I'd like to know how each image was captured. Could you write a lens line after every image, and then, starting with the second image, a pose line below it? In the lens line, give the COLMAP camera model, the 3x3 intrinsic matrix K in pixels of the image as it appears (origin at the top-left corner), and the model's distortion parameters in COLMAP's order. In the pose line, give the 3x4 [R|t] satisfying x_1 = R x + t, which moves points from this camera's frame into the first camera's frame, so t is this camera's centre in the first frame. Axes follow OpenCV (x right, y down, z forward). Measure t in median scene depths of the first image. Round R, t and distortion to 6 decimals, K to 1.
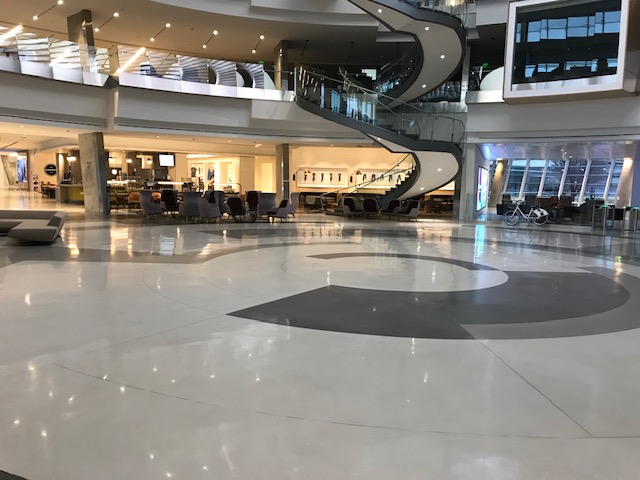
lens RADIAL K [[522.5, 0, 321.2], [0, 522.5, 239.7], [0, 0, 1]] dist [0.004593, 0.000979]
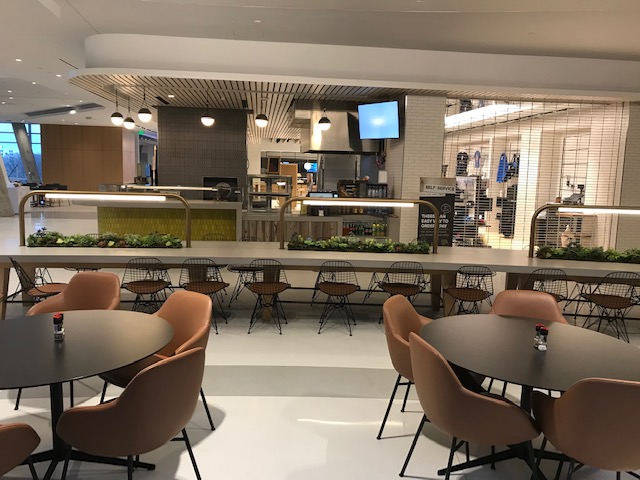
lens RADIAL K [[522.5, 0, 321.1], [0, 522.5, 240.8], [0, 0, 1]] dist [0.004593, 0.000979]
pose [[0.880257, 0.056891, -0.471075, -0.151274], [-0.054554, 0.998337, 0.018627, -0.072933], [0.471351, 0.009302, 0.881897, 0.610974]]
